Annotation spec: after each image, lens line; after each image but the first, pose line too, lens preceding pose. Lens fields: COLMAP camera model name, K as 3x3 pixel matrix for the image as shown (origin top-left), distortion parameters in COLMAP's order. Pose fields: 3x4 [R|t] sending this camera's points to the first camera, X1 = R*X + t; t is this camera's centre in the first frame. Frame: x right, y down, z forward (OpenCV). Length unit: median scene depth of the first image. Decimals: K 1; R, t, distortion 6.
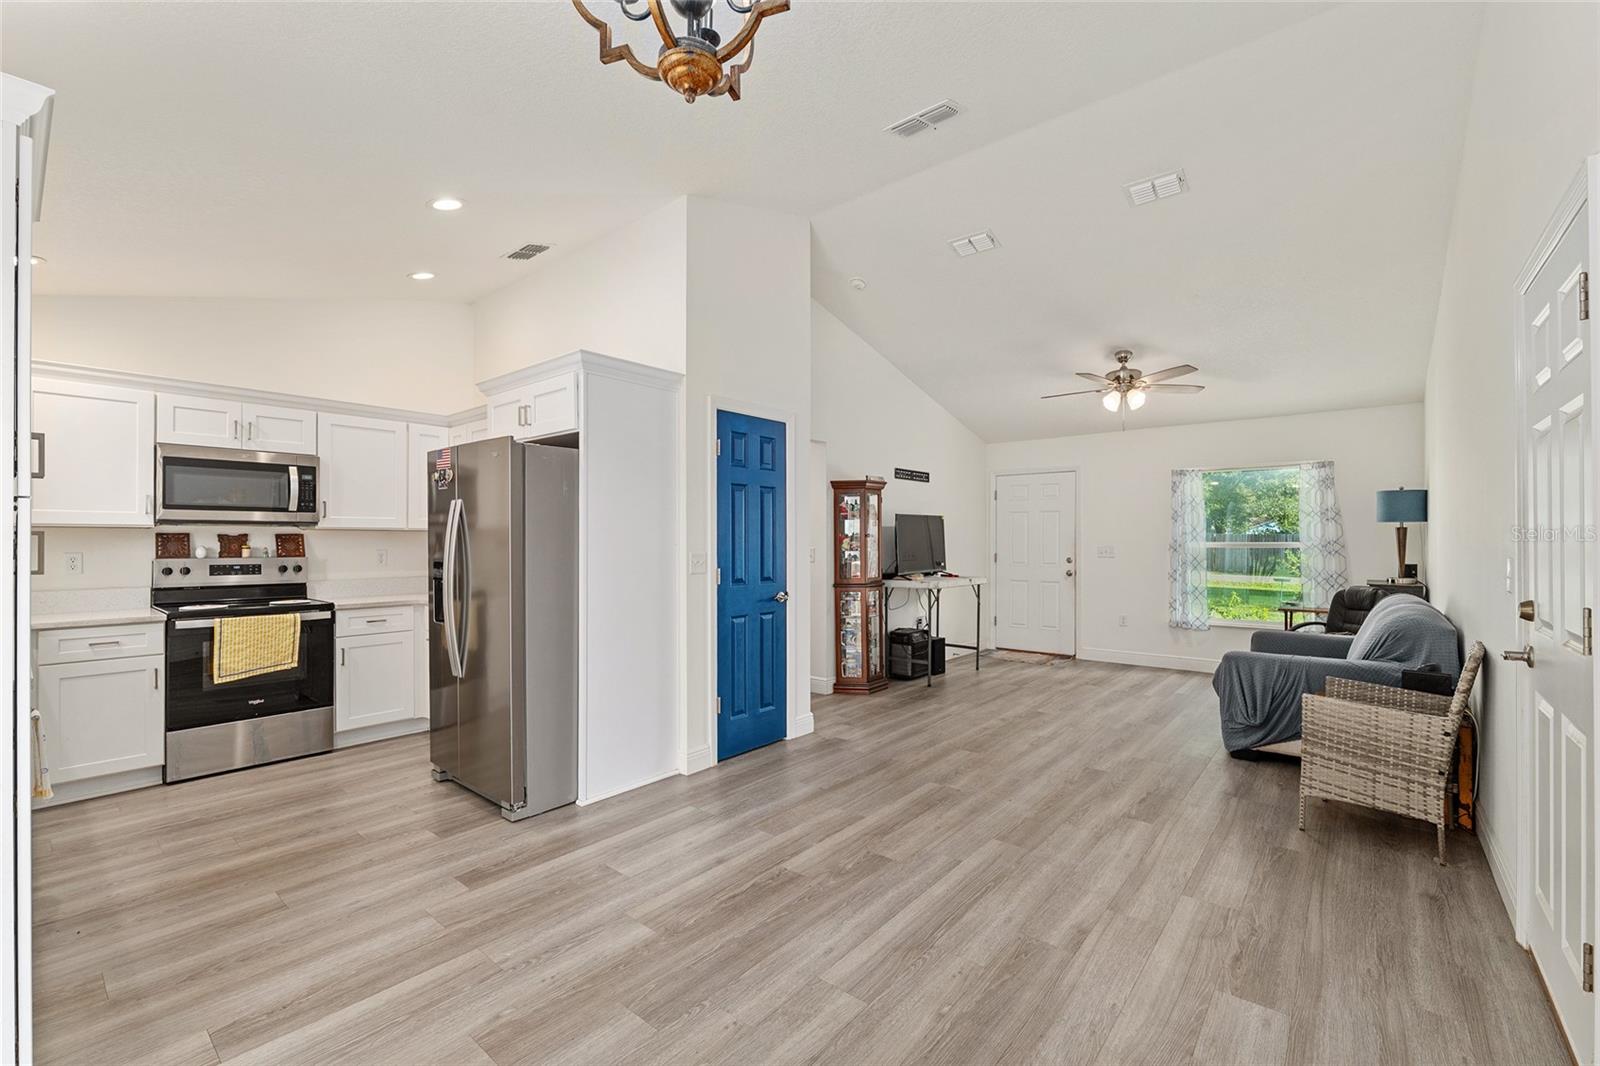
lens RADIAL K [[671.4, 0, 796.5], [0, 671.4, 536.3], [0, 0, 1]] dist [-0.012525, 0.000766]
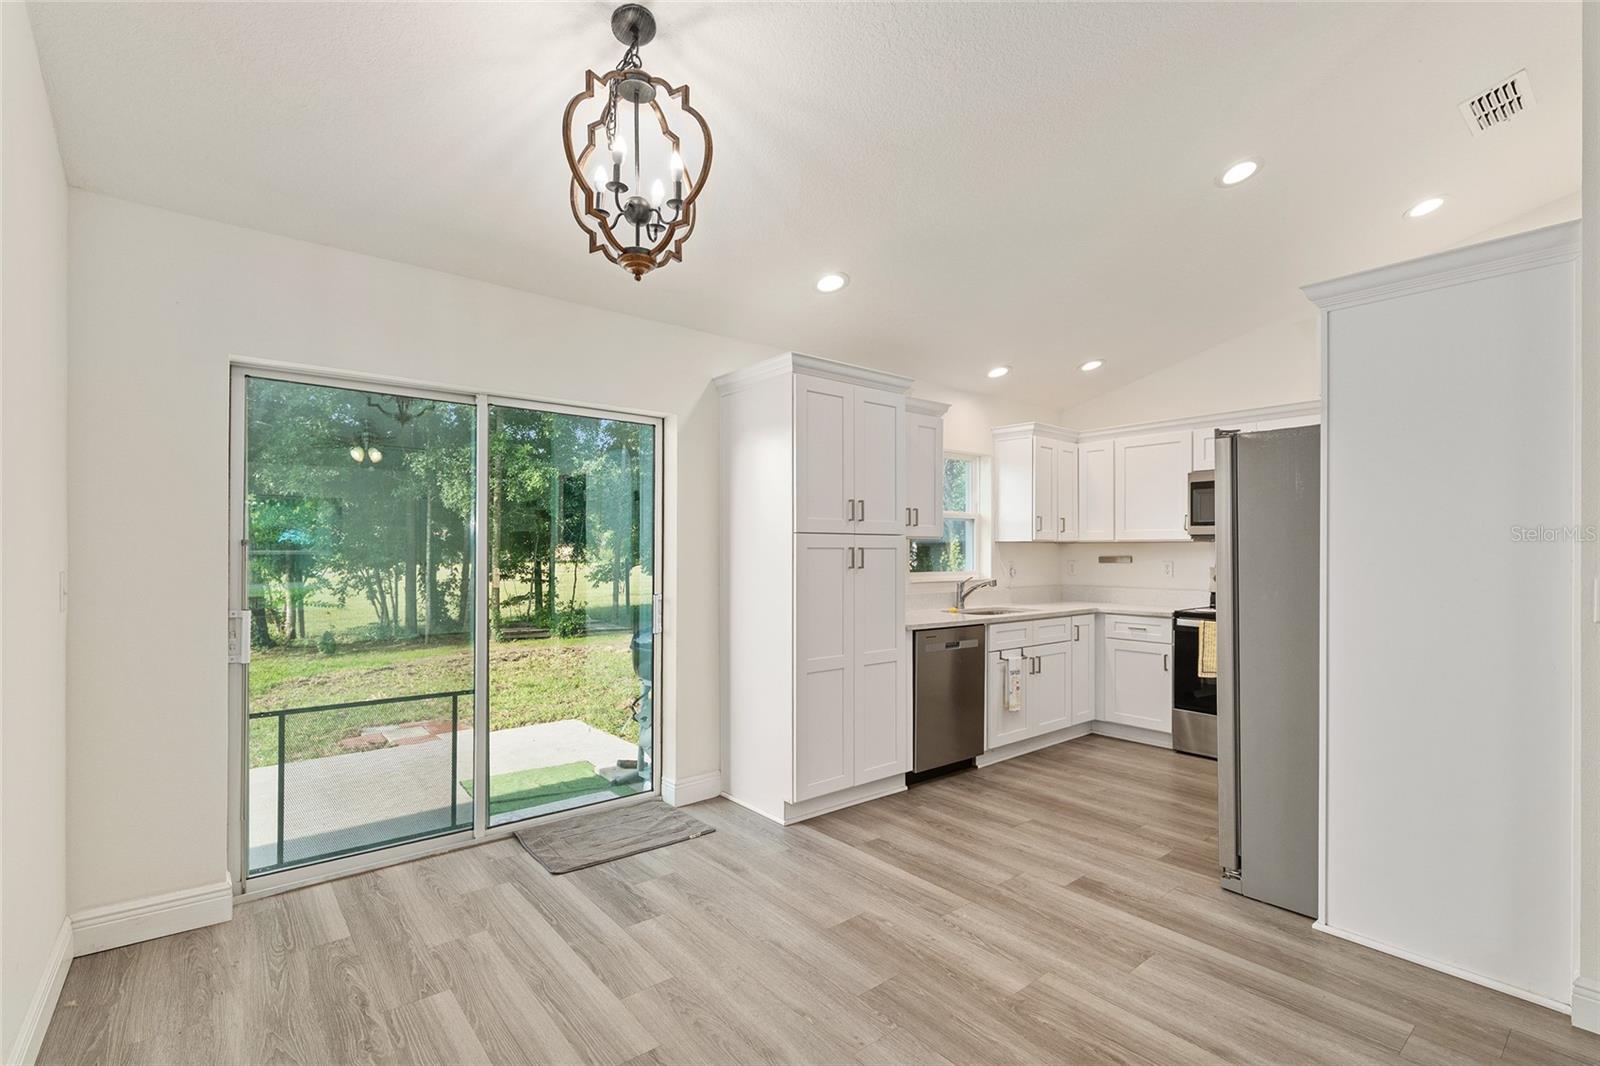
lens RADIAL K [[726.5, 0, 796.9], [0, 726.5, 552.4], [0, 0, 1]] dist [0.002026, -0.001380]
pose [[-0.182945, 0.002581, -0.983120, 0.421411], [0.005178, 0.999985, 0.001662, 0.000971], [0.983110, -0.004786, -0.182955, 0.476063]]
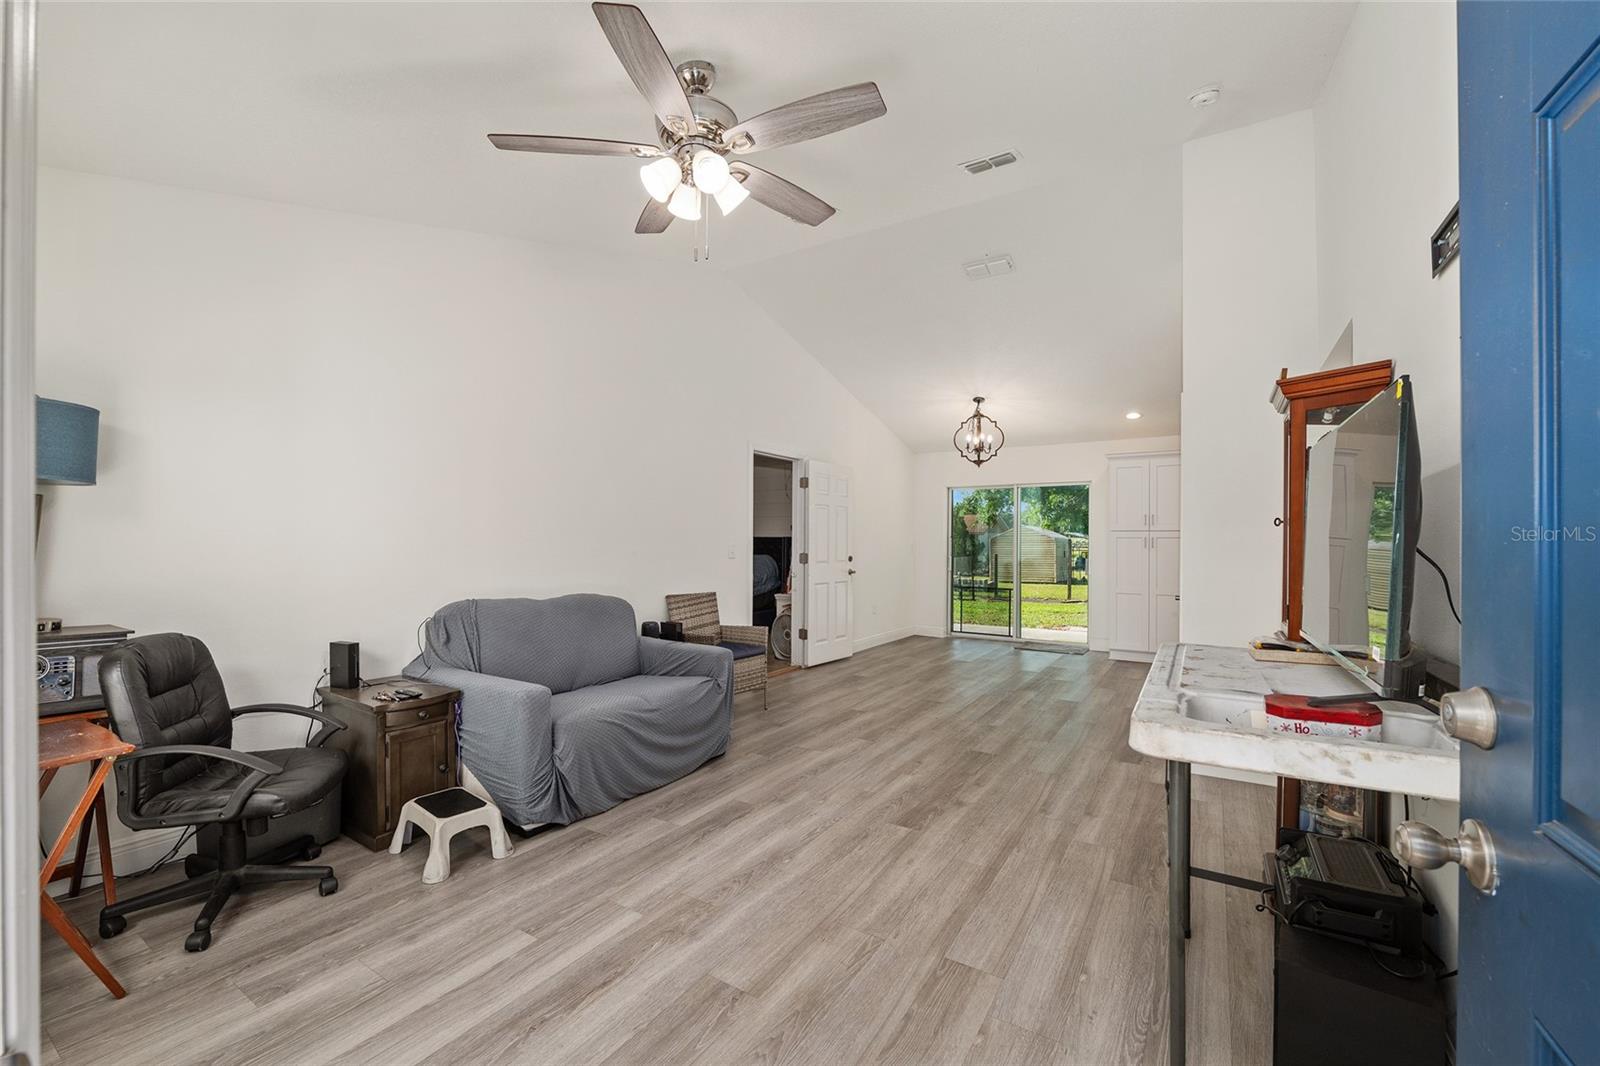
lens RADIAL K [[671.4, 0, 779.3], [0, 671.4, 540.1], [0, 0, 1]] dist [-0.012525, 0.000766]
pose [[-0.993272, -0.004875, -0.115703, 0.665487], [-0.003931, 0.999957, -0.008382, 0.021635], [0.115739, -0.007871, -0.993248, 1.933909]]
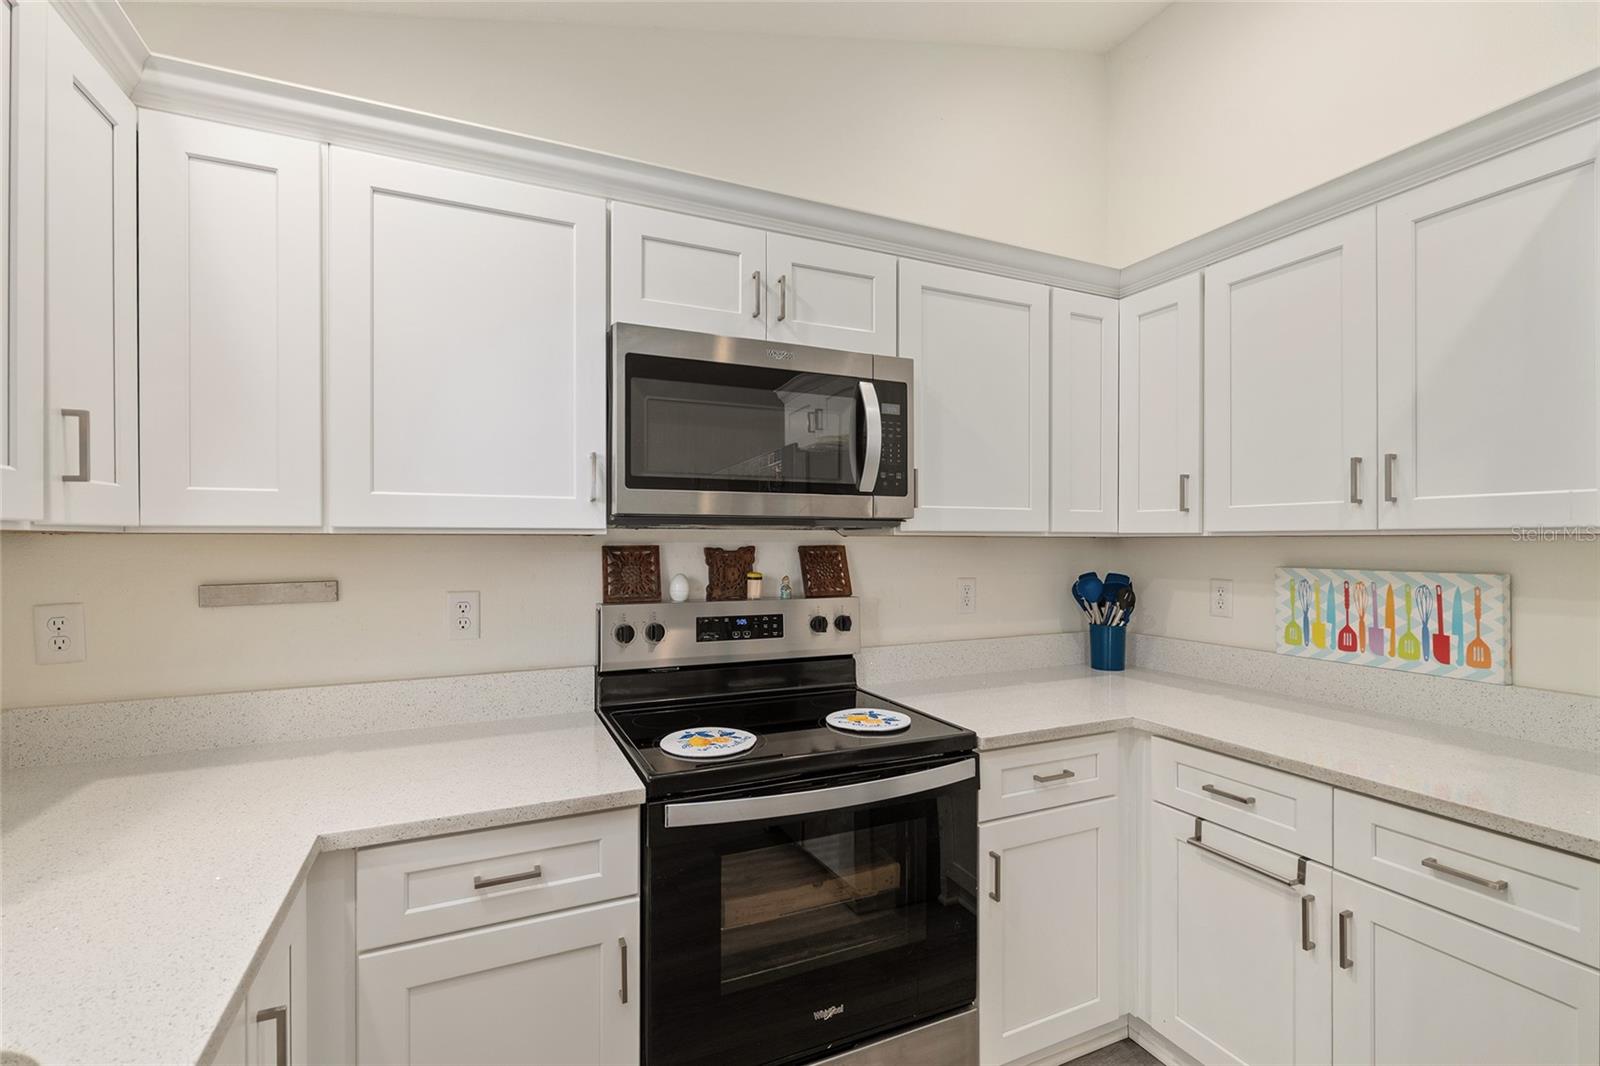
lens RADIAL K [[692.5, 0, 786.8], [0, 692.5, 541.1], [0, 0, 1]] dist [0.000095, -0.002484]
pose [[0.898881, 0.003242, -0.438181, -0.610706], [0.000777, 0.999959, 0.008993, -0.011851], [0.438193, -0.008424, 0.898842, 0.596649]]
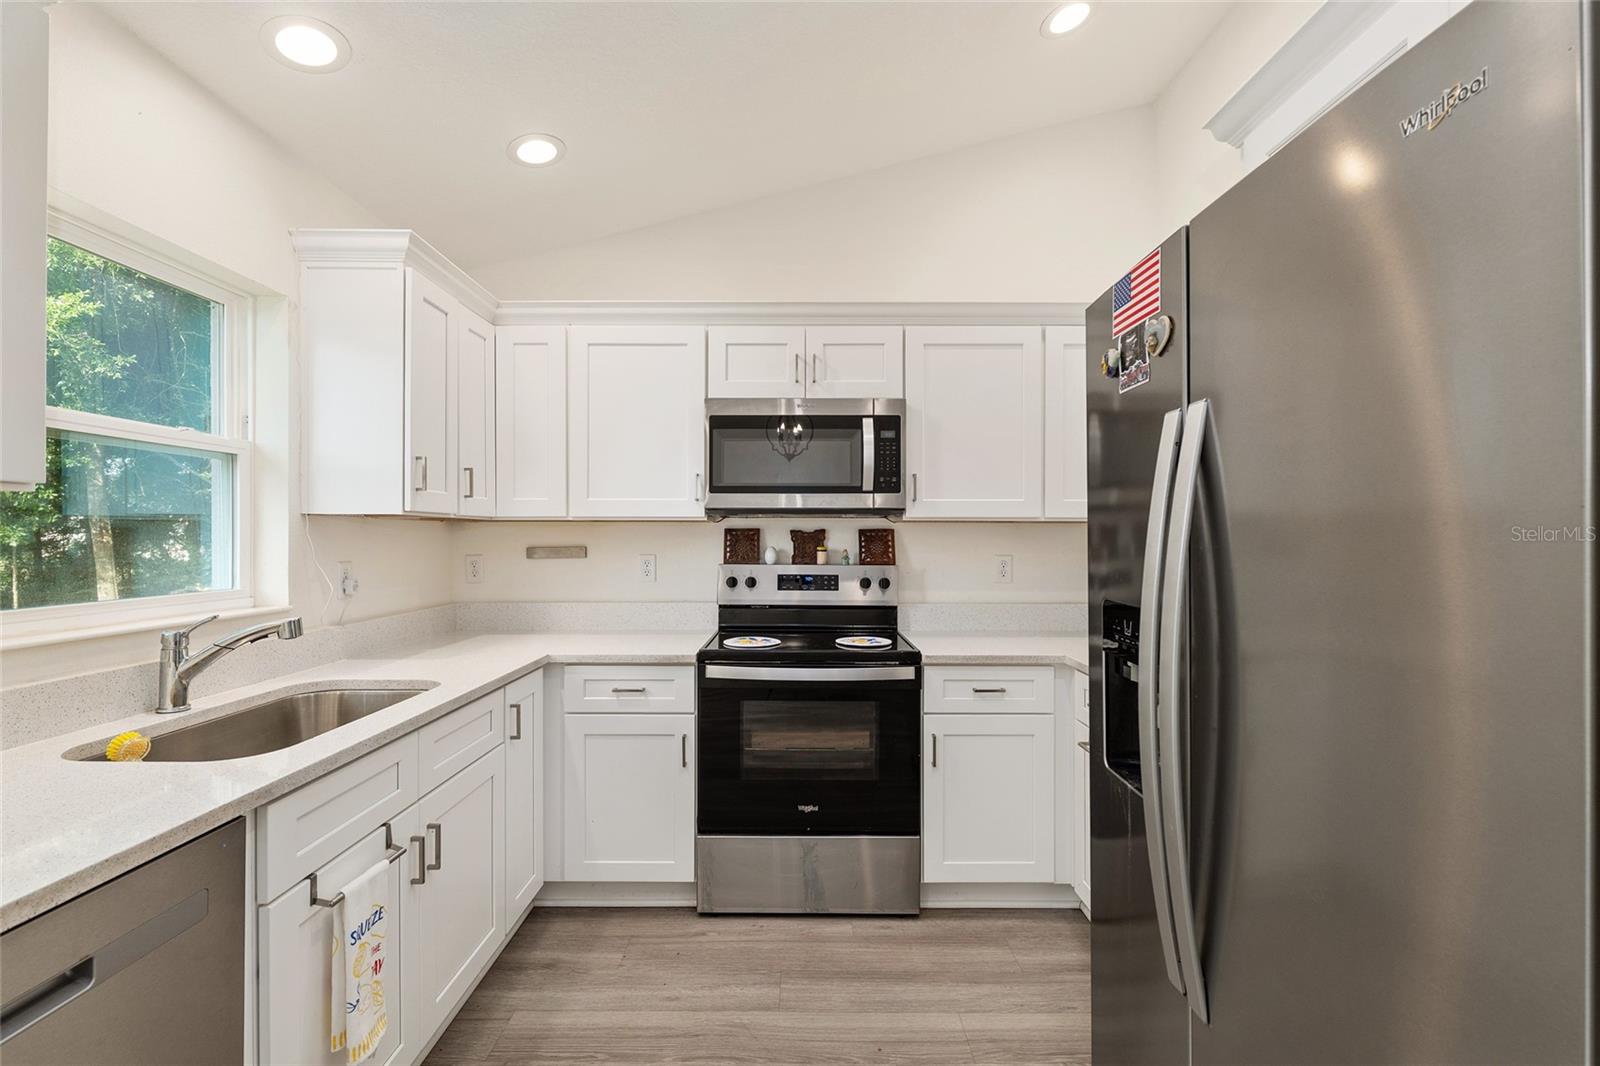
lens RADIAL K [[692.5, 0, 797.0], [0, 692.5, 536.8], [0, 0, 1]] dist [0.000095, -0.002484]
pose [[0.636876, 0.003134, -0.770960, -0.308603], [0.001924, 0.999982, 0.005654, -0.000110], [0.770964, -0.005084, 0.636858, 0.544970]]
